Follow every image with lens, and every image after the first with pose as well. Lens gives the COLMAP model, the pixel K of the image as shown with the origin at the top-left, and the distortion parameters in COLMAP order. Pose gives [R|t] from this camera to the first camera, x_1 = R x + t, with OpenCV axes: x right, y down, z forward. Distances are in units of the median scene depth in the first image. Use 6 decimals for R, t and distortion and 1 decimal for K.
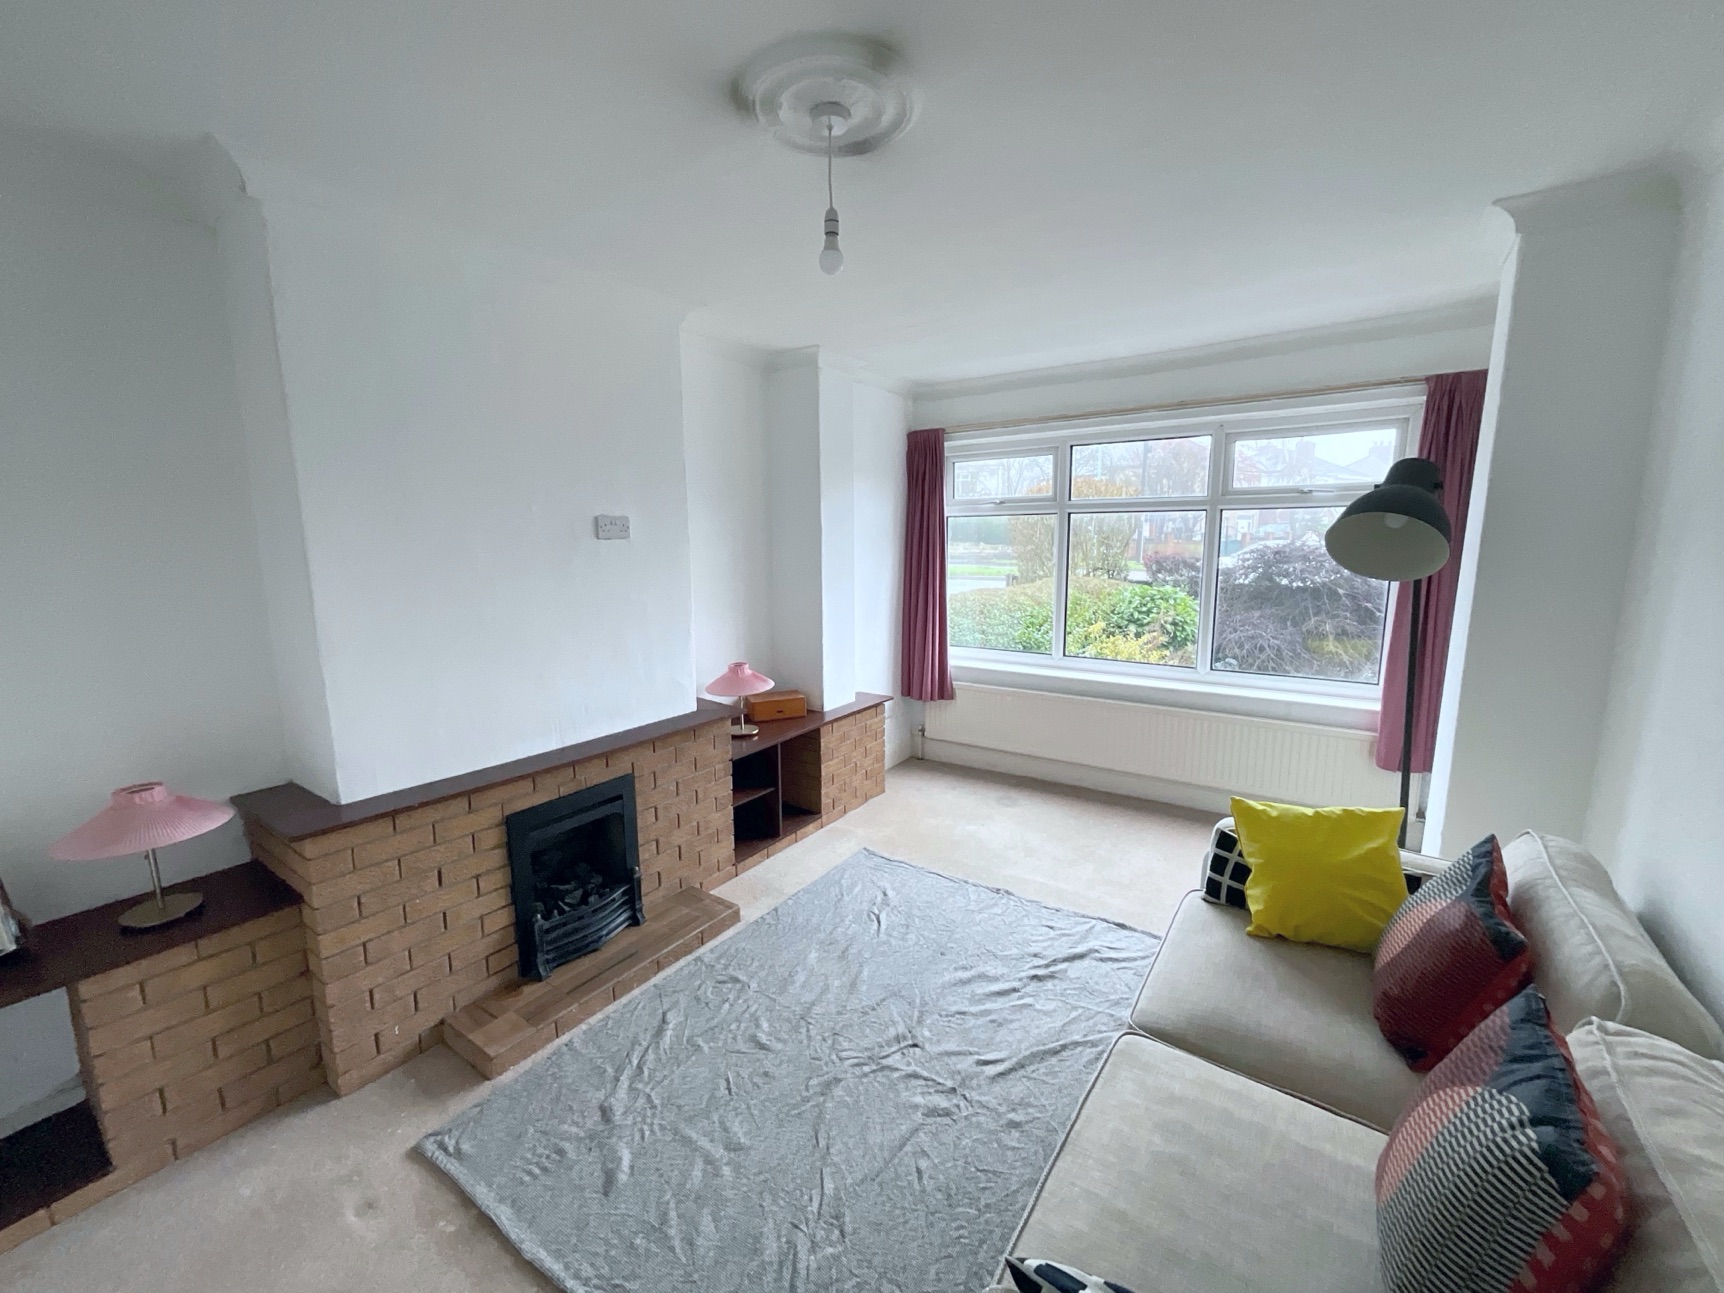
lens RADIAL K [[701.1, 0, 861.5], [0, 701.1, 645.8], [0, 0, 1]] dist [-0.013528, 0.012854]
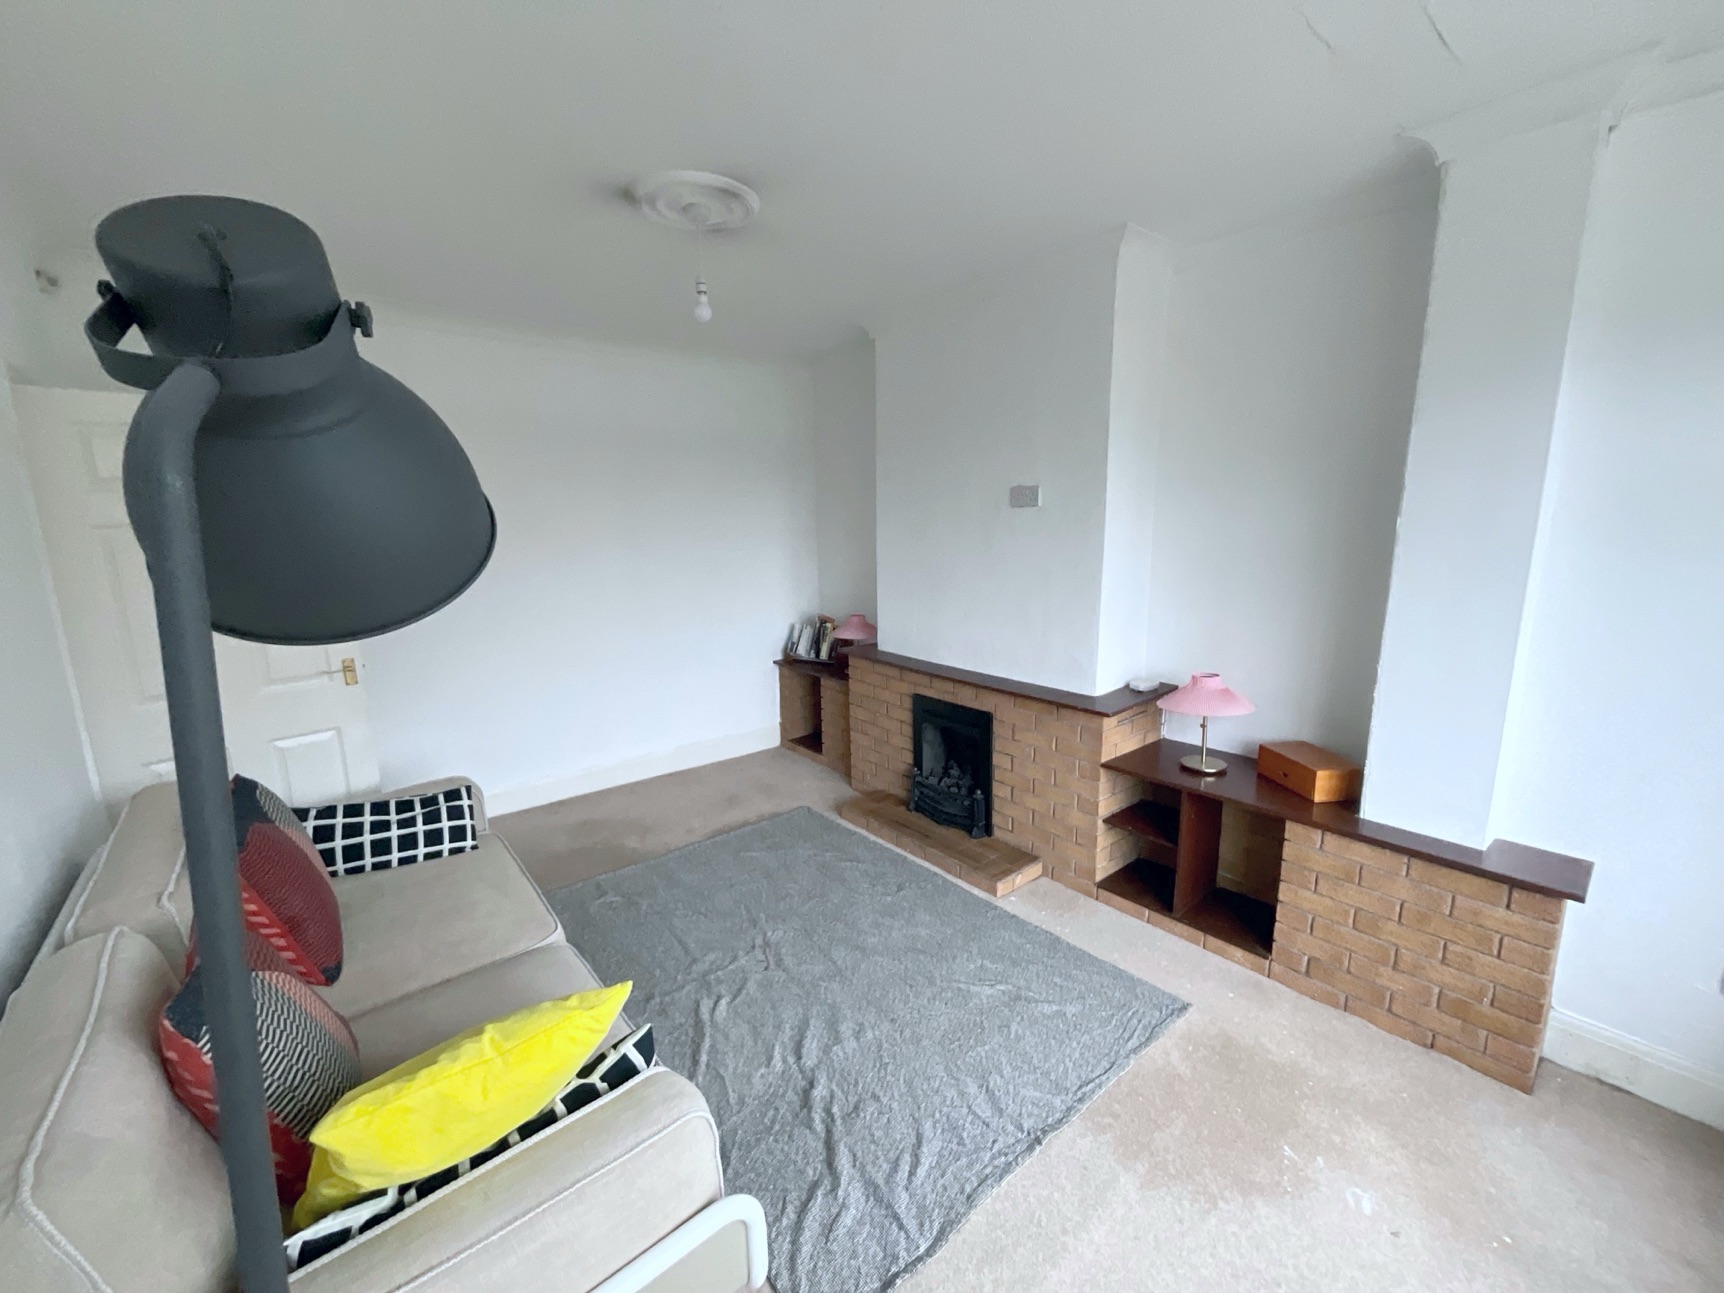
lens RADIAL K [[701.1, 0, 861.5], [0, 701.1, 645.8], [0, 0, 1]] dist [-0.013528, 0.012854]
pose [[-0.261380, 0.189583, -0.946435, 0.887014], [-0.139726, 0.962762, 0.231442, -0.178935], [0.955069, 0.192736, -0.225158, 1.160880]]
